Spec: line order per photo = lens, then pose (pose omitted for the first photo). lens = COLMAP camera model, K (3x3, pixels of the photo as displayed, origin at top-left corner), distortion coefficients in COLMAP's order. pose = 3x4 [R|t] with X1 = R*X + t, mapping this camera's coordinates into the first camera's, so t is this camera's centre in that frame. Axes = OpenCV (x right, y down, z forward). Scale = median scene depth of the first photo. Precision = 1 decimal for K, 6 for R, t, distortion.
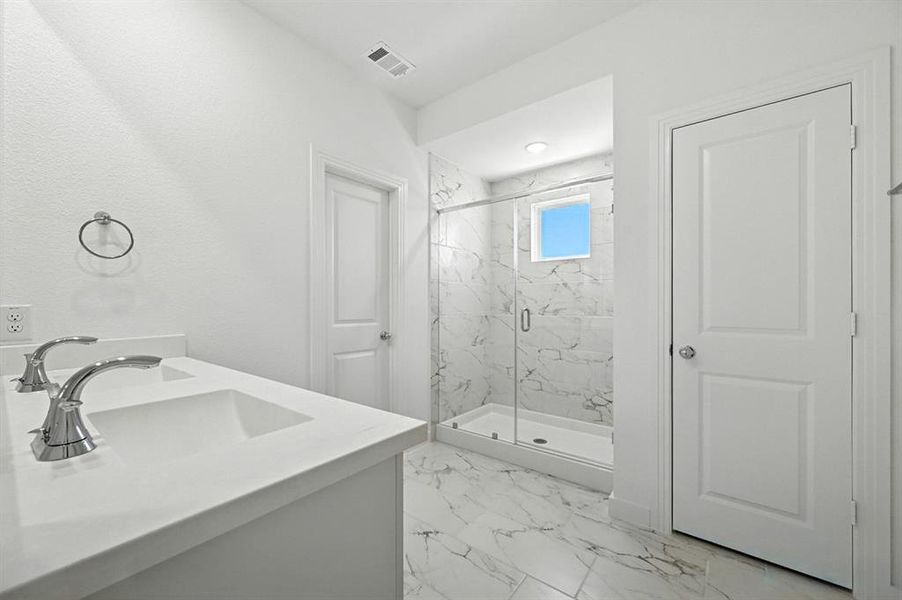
lens RADIAL K [[358.1, 0, 448.6], [0, 358.1, 301.5], [0, 0, 1]] dist [-0.001490, 0.000293]
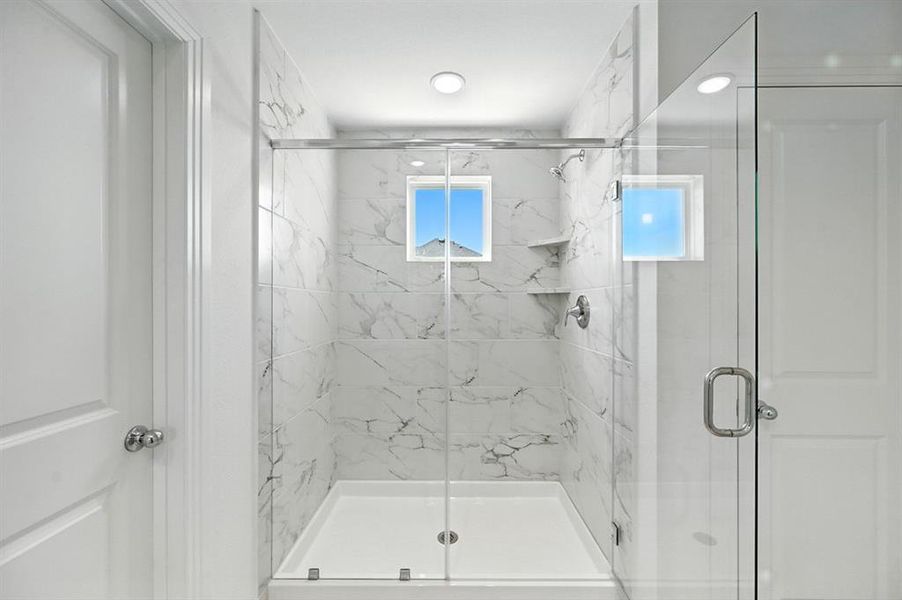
lens RADIAL K [[358.1, 0, 452.2], [0, 358.1, 303.9], [0, 0, 1]] dist [-0.001490, 0.000293]
pose [[0.786113, 0.001157, 0.618081, -0.131802], [-0.005420, 0.999973, 0.005022, -0.036198], [-0.618059, -0.007298, 0.786098, 0.450155]]
